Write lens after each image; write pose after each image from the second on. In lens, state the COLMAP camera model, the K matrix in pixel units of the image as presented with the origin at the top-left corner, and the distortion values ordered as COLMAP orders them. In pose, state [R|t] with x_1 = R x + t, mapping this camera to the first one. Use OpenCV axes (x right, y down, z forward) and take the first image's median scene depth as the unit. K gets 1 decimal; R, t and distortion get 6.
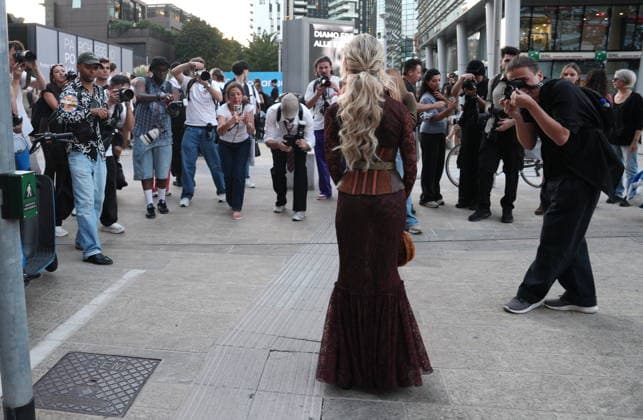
lens RADIAL K [[1004.3, 0, 321.5], [0, 1004.3, 210.0], [0, 0, 1]] dist [-0.152127, 0.051765]
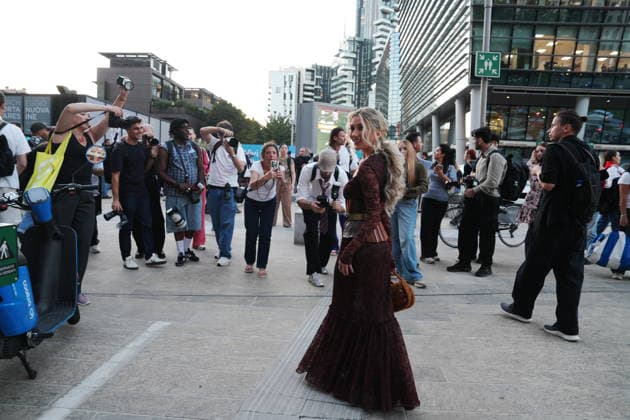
lens RADIAL K [[428.5, 0, 315.0], [0, 428.5, 210.0], [0, 0, 1]] dist [-0.098866, 0.070295]
pose [[0.992171, 0.030081, 0.121207, -0.083225], [-0.022261, 0.997613, -0.065363, -0.029038], [-0.122884, 0.062154, 0.990473, 0.533392]]
